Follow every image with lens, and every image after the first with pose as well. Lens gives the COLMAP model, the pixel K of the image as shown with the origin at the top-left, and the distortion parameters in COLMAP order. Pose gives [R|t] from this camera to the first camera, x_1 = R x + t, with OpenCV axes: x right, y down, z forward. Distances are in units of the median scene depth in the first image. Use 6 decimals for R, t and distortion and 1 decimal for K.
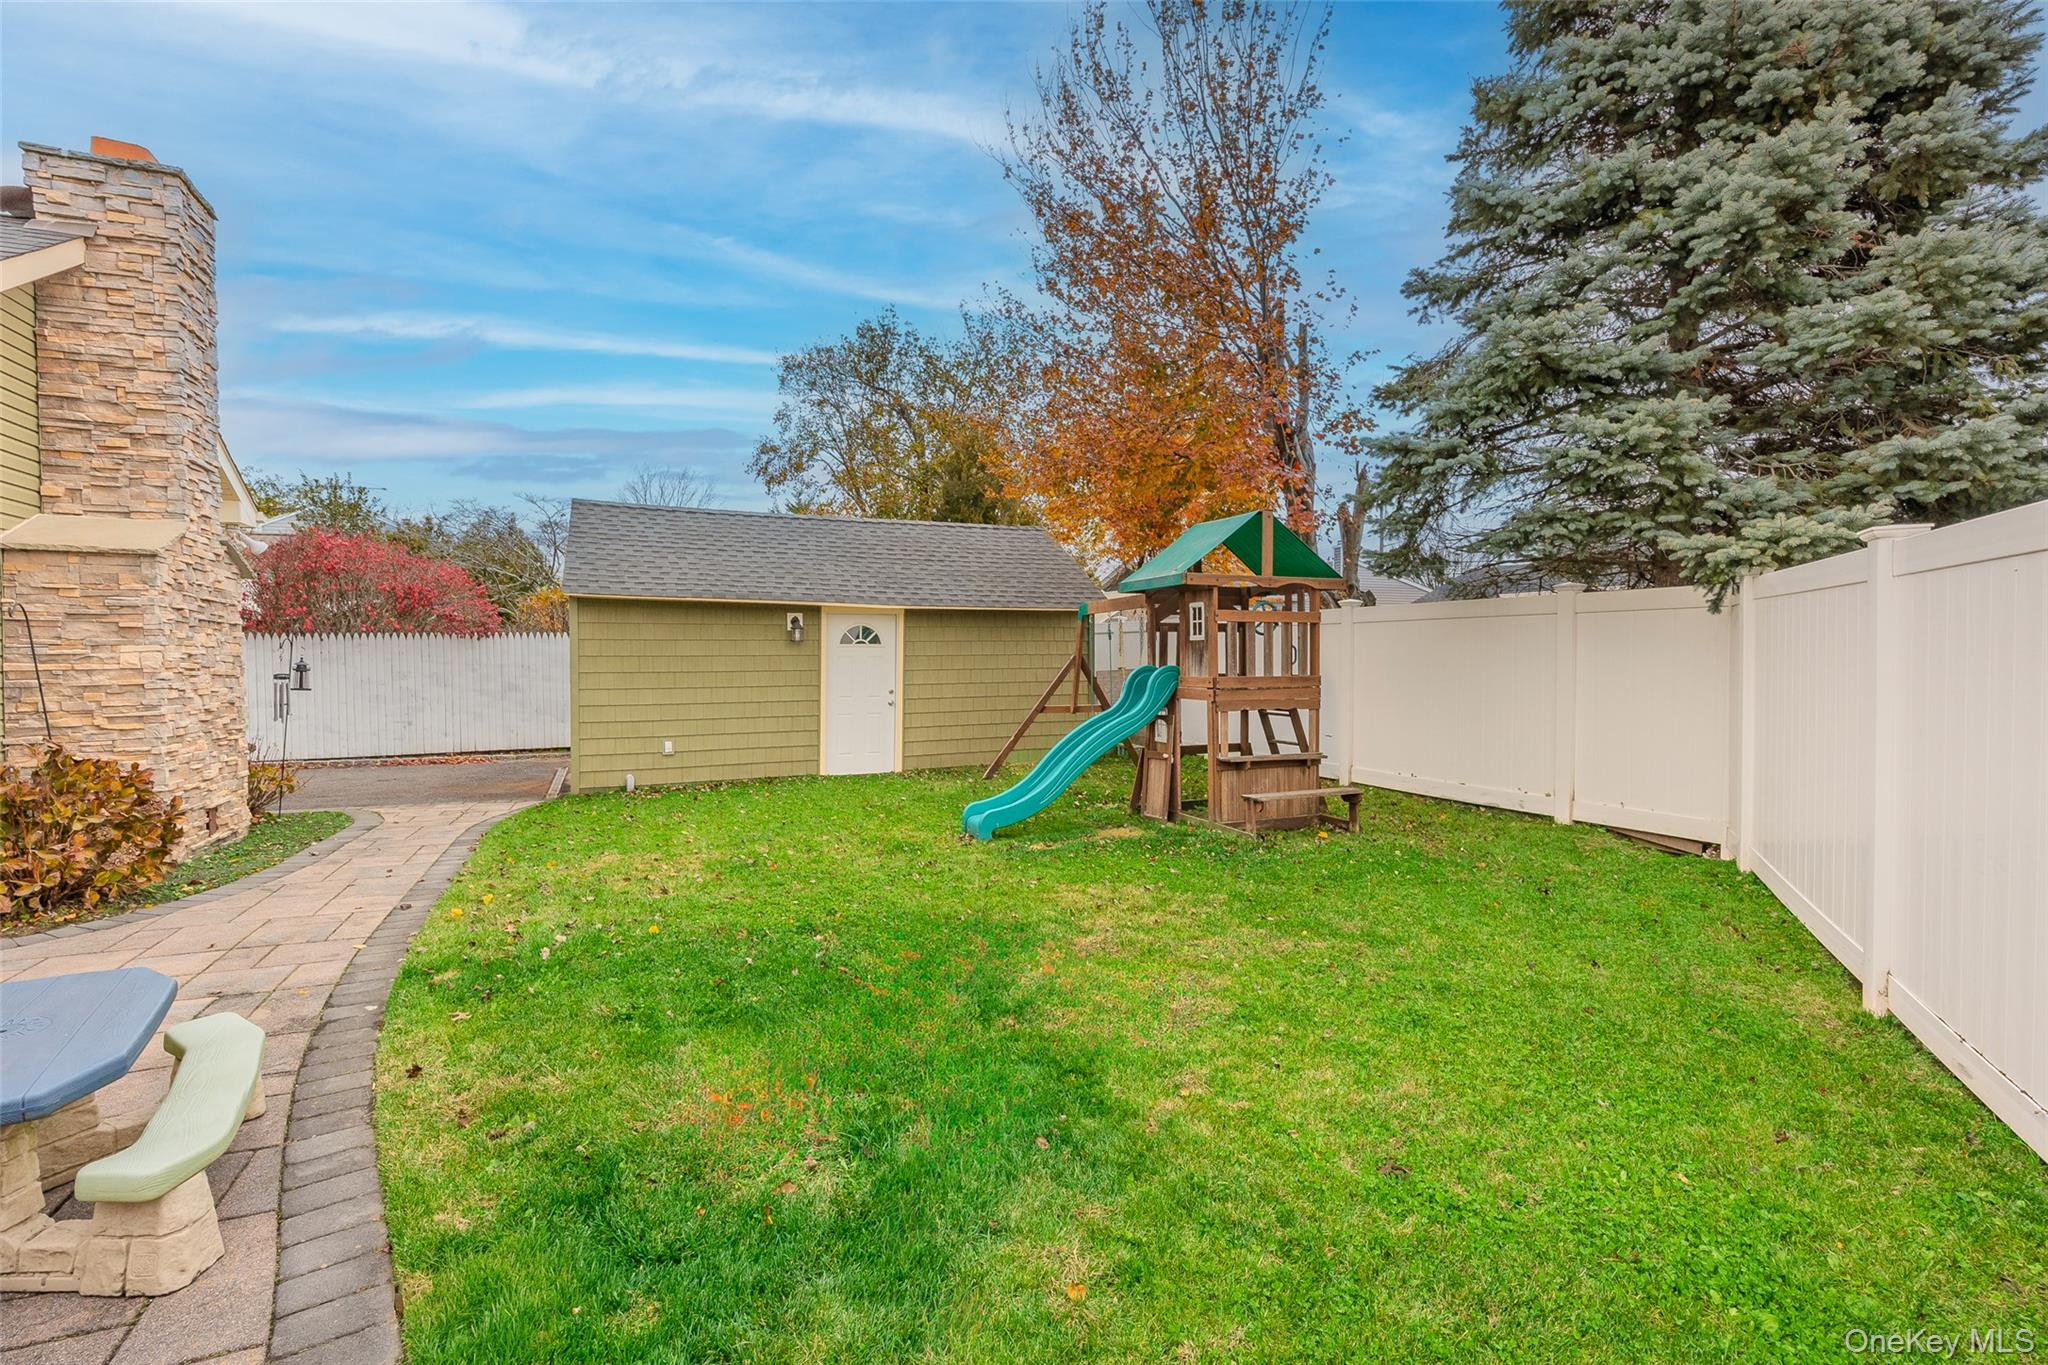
lens RADIAL K [[885.4, 0, 1024.2], [0, 885.4, 636.4], [0, 0, 1]] dist [-0.054219, 0.015348]
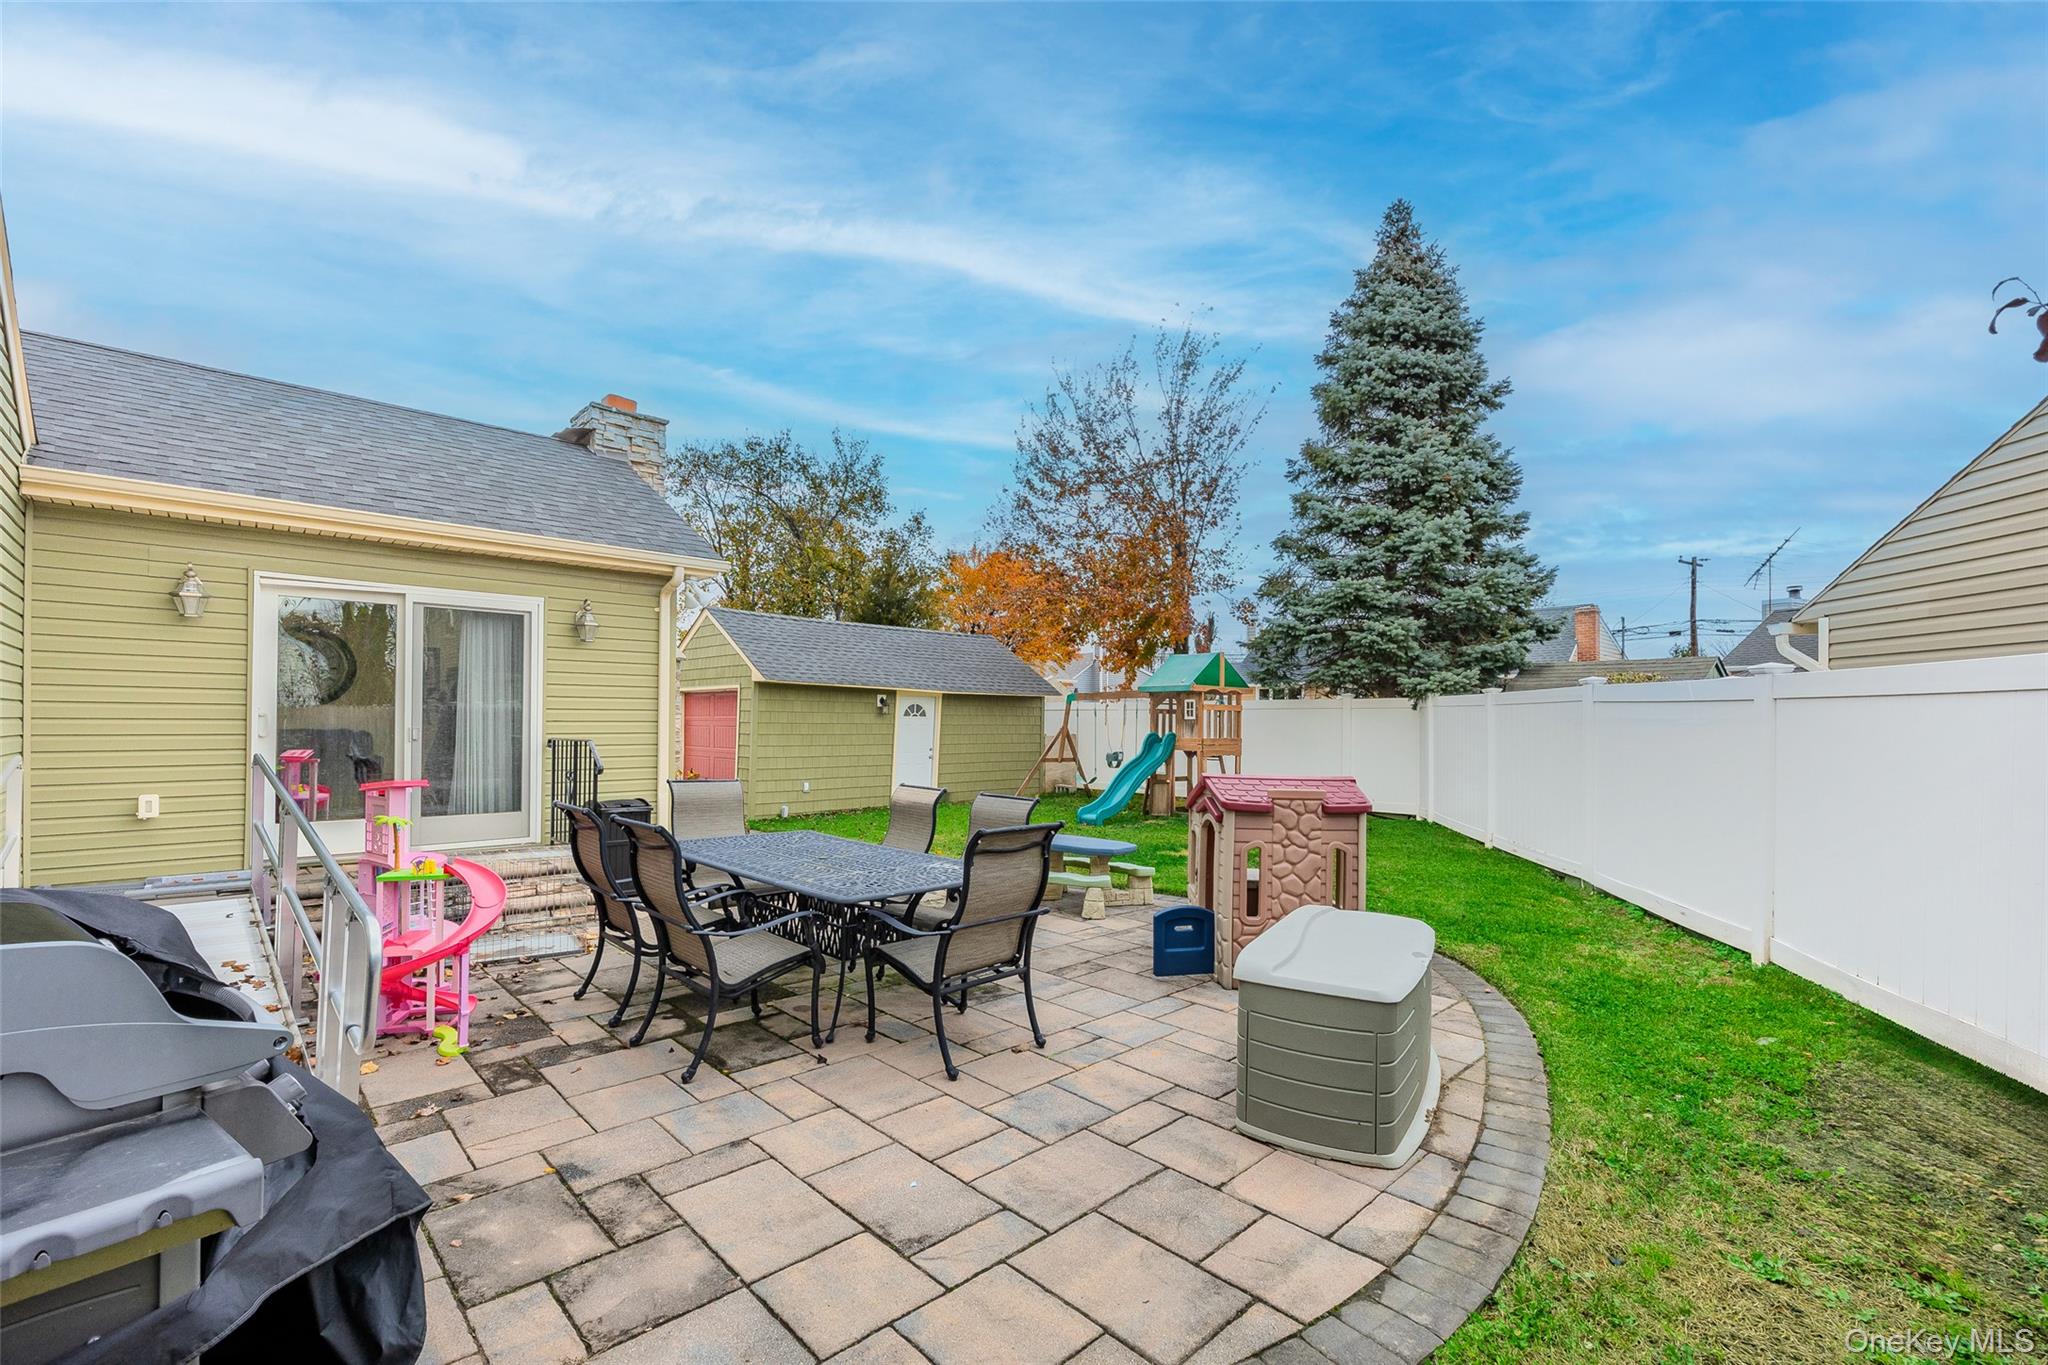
lens RADIAL K [[885.4, 0, 1024.2], [0, 885.4, 636.4], [0, 0, 1]] dist [-0.054219, 0.015348]
pose [[0.940968, 0.044753, 0.335524, -0.798631], [-0.018388, 0.996516, -0.081348, -0.012224], [-0.337996, 0.070376, 0.938513, -0.698435]]
